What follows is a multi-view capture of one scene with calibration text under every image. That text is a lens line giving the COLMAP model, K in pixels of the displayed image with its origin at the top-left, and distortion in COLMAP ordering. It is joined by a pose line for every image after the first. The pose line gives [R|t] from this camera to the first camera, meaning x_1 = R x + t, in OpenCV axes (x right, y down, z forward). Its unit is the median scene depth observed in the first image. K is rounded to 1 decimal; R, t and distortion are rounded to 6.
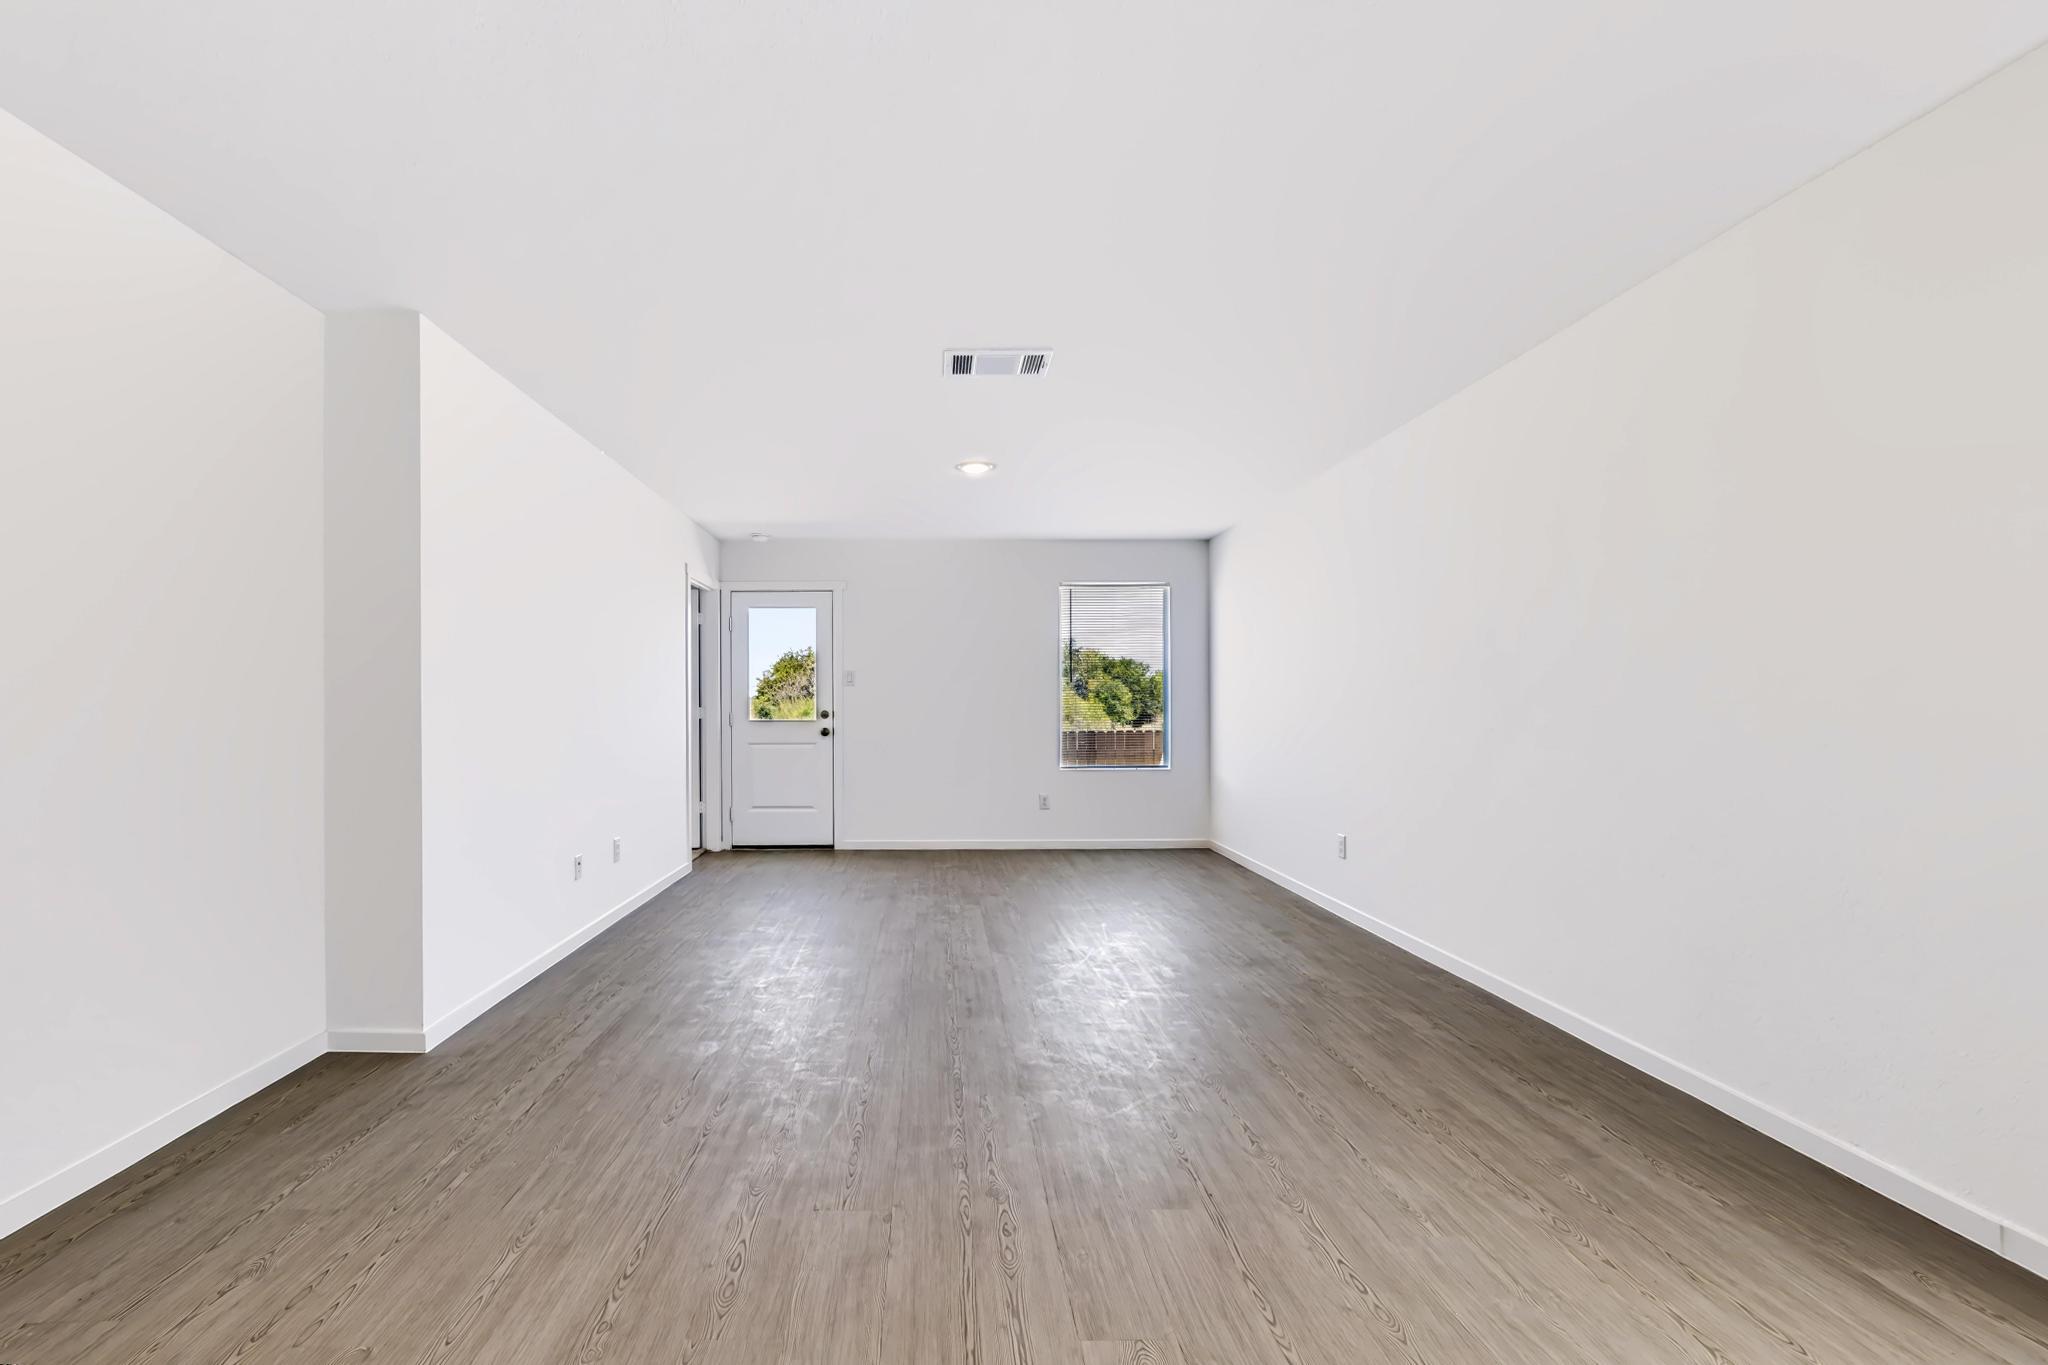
lens RADIAL K [[877.8, 0, 934.5], [0, 877.8, 711.3], [0, 0, 1]] dist [-0.015339, -0.000140]
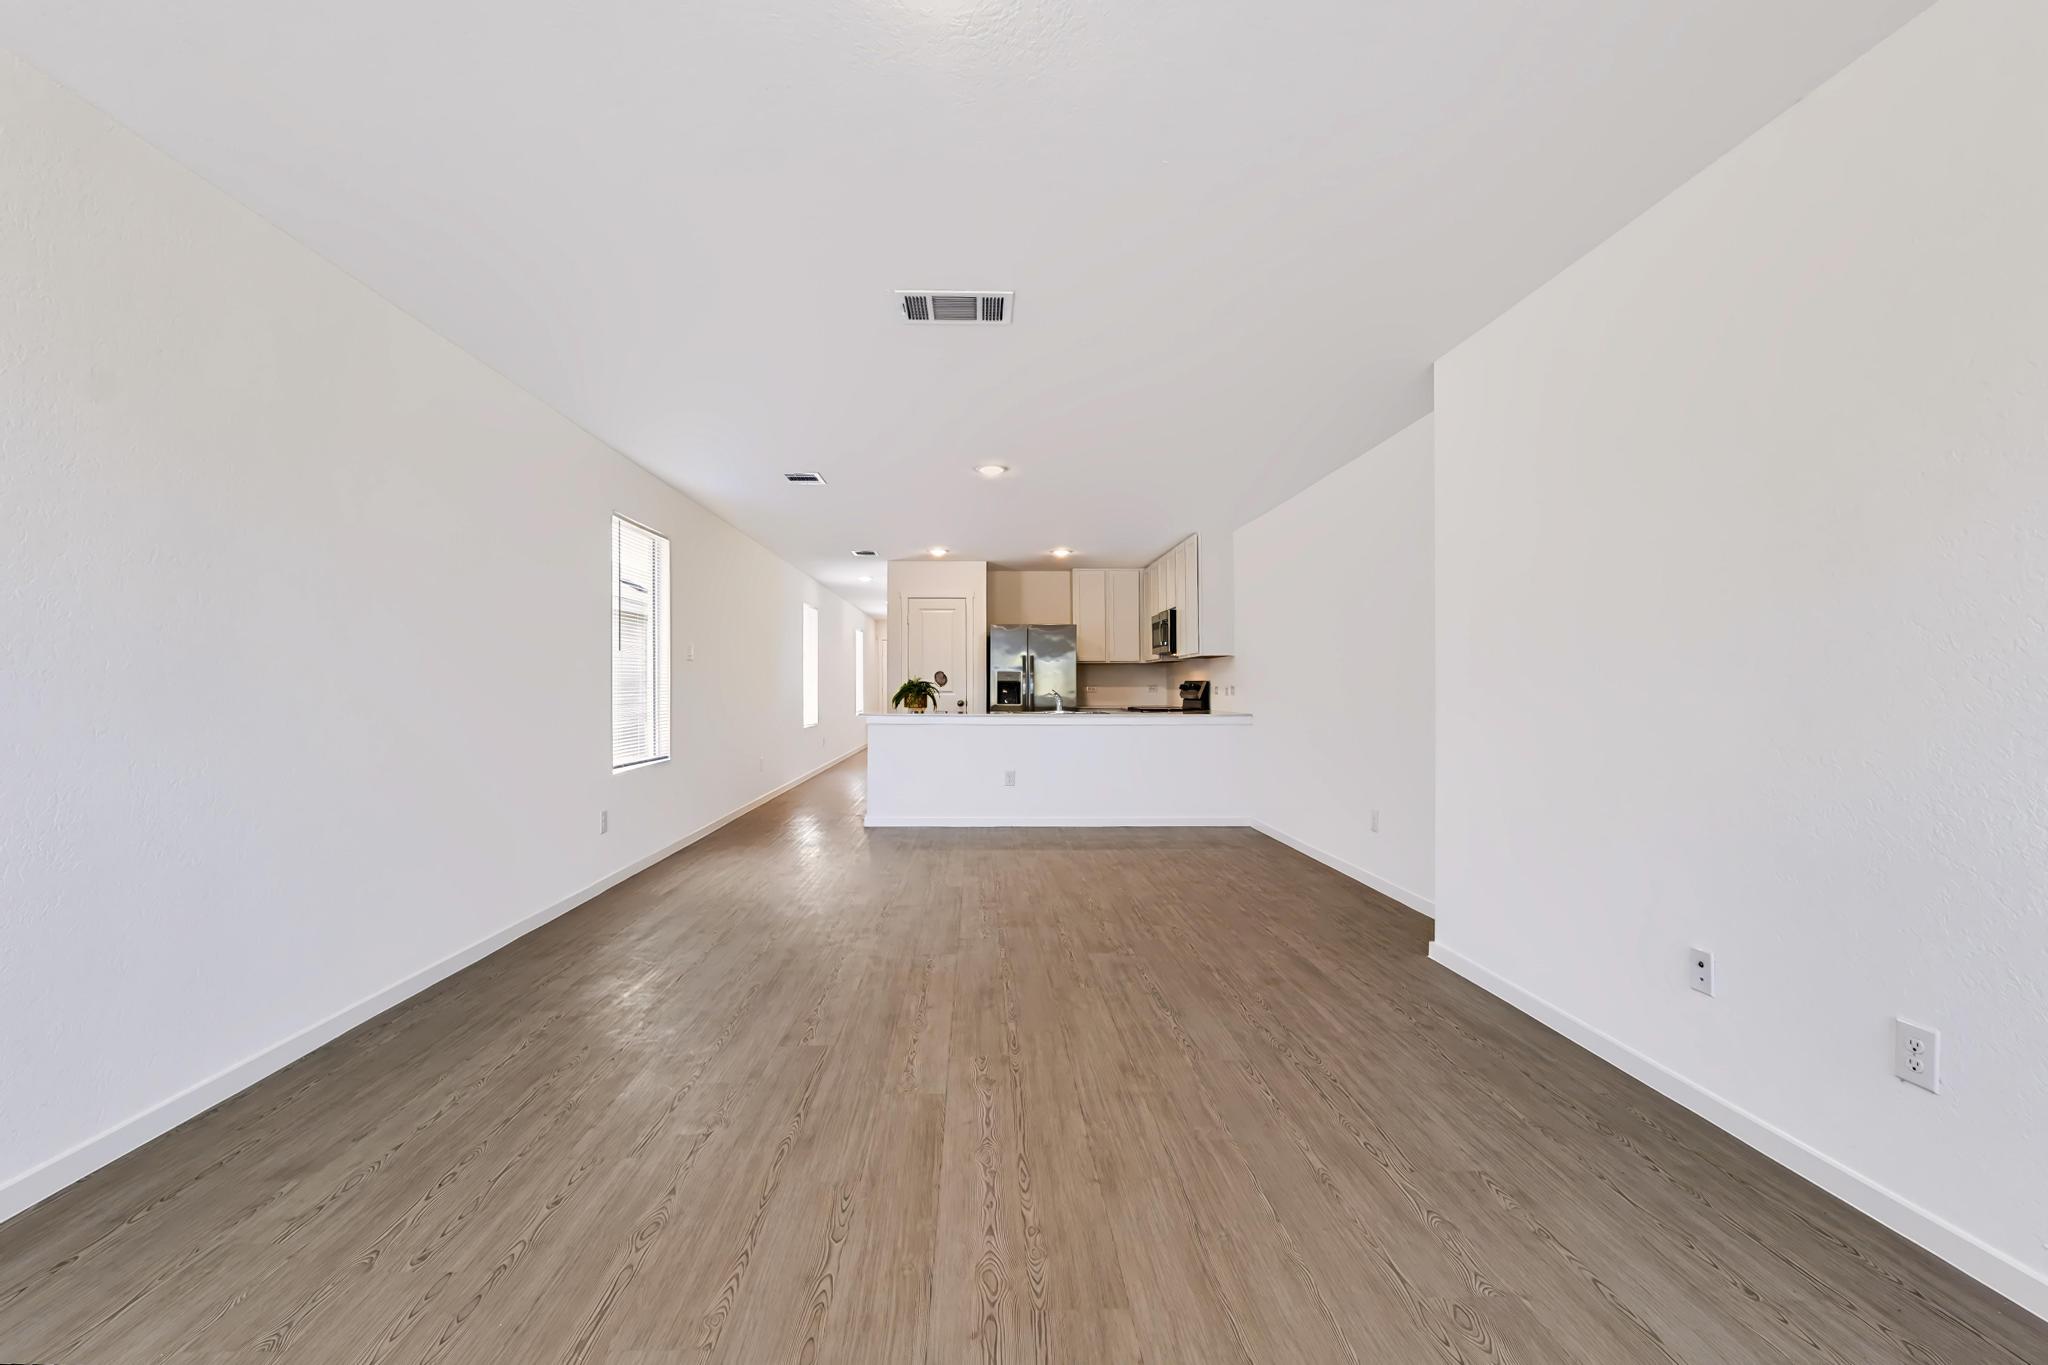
lens RADIAL K [[840.2, 0, 986.4], [0, 840.2, 679.8], [0, 0, 1]] dist [-0.014085, -0.000326]
pose [[-0.999960, 0.001927, -0.008735, 0.026438], [0.001965, 0.999989, -0.004350, -0.000134], [0.008726, -0.004367, -0.999952, 0.984688]]
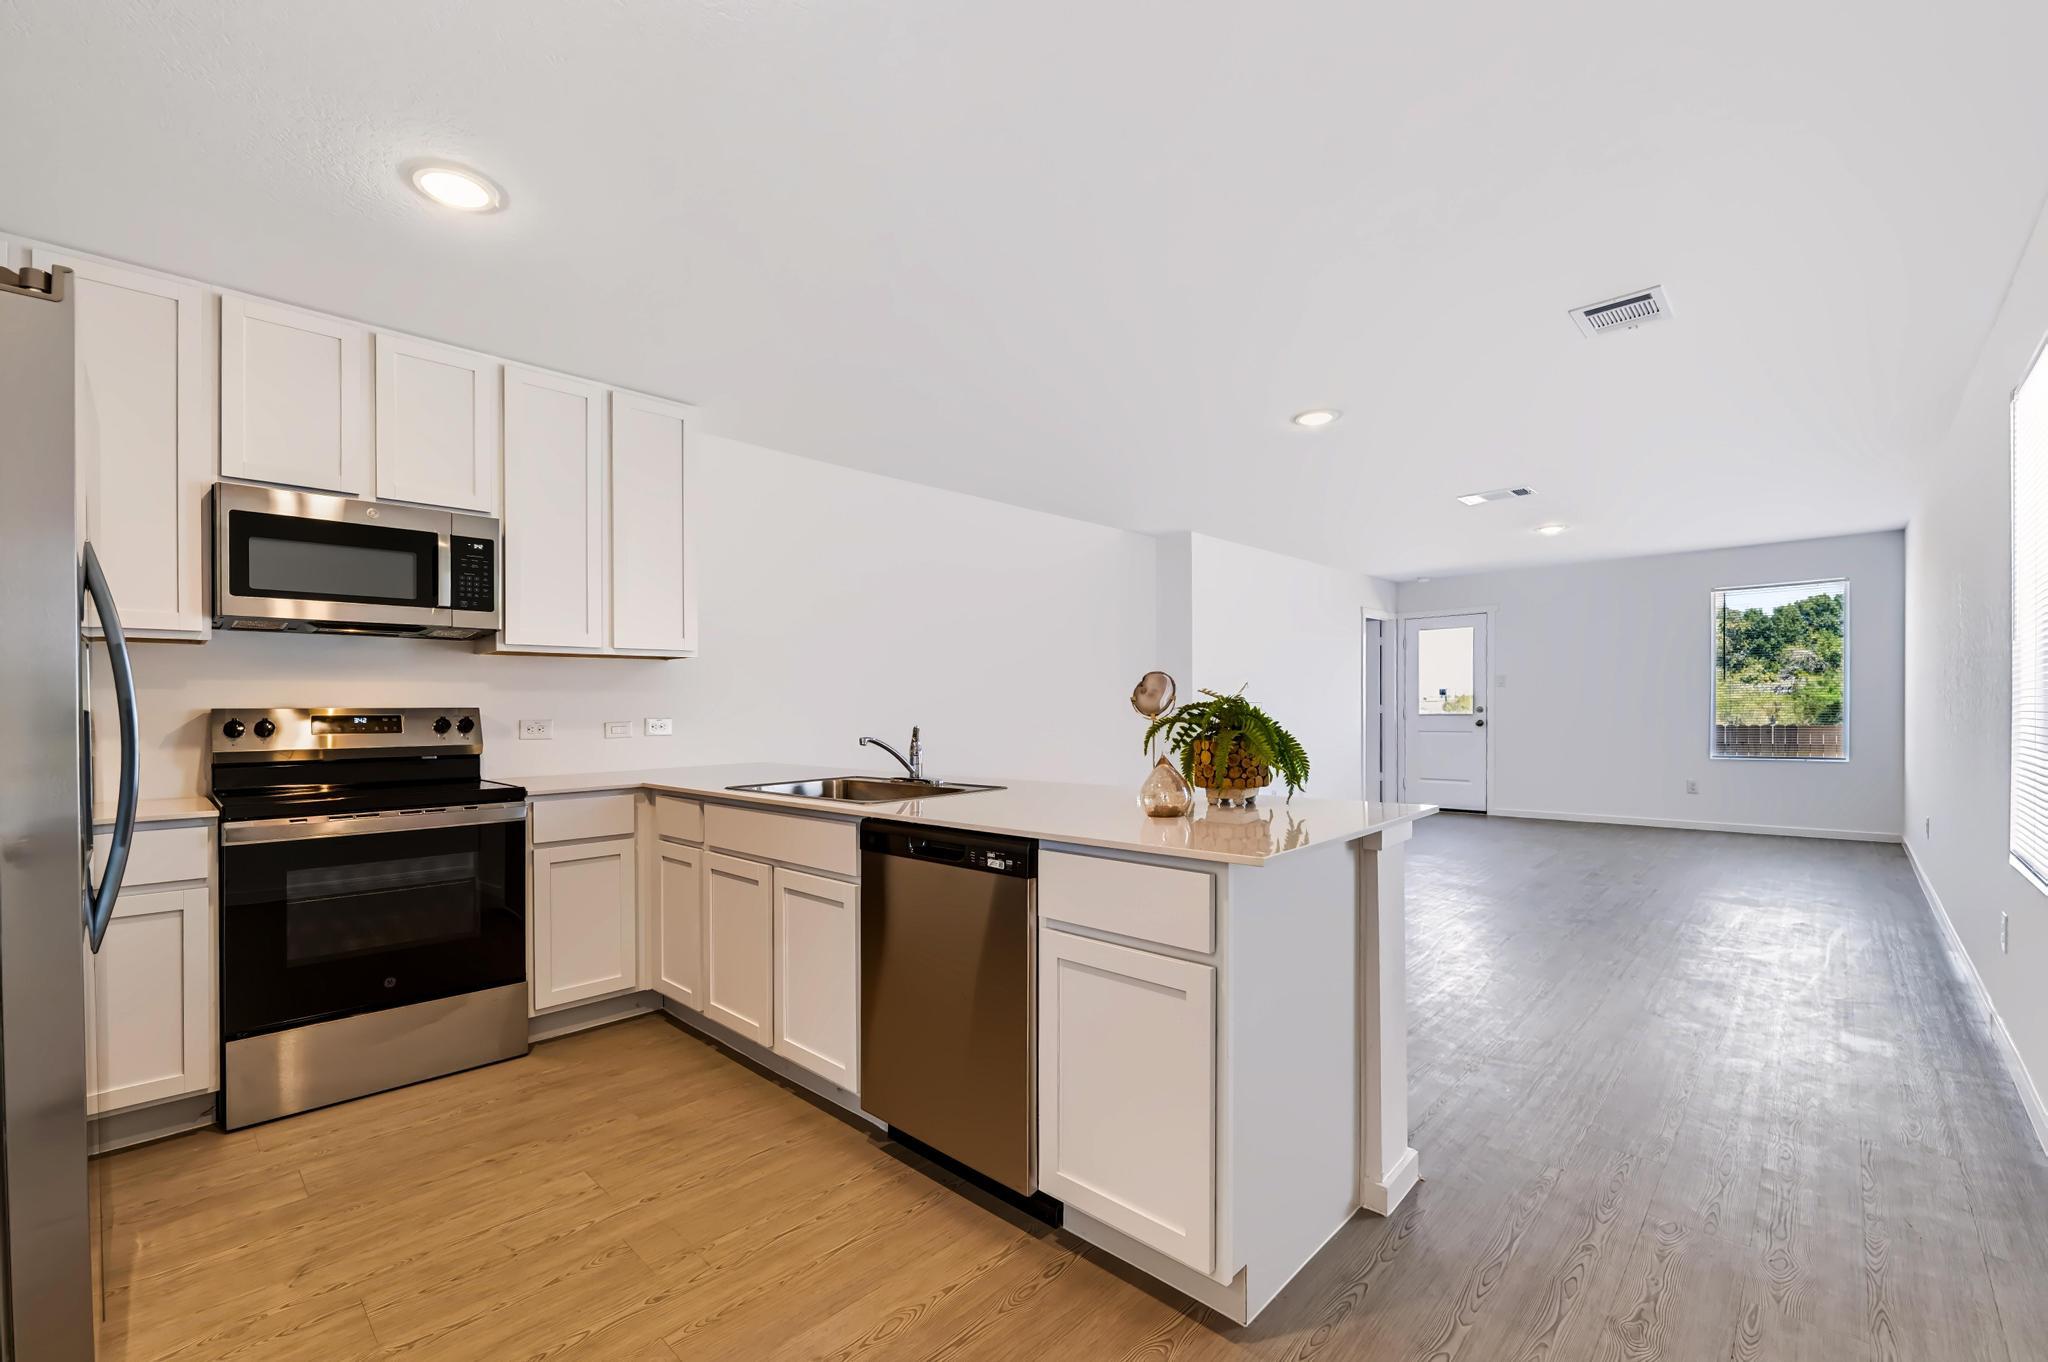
lens RADIAL K [[862.9, 0, 1021.5], [0, 862.9, 721.5], [0, 0, 1]] dist [-0.010218, 0.000229]
pose [[0.720431, 0.004564, -0.693512, 0.288719], [0.006726, 0.999885, 0.013567, -0.000380], [0.693494, -0.014438, 0.720318, -0.409515]]
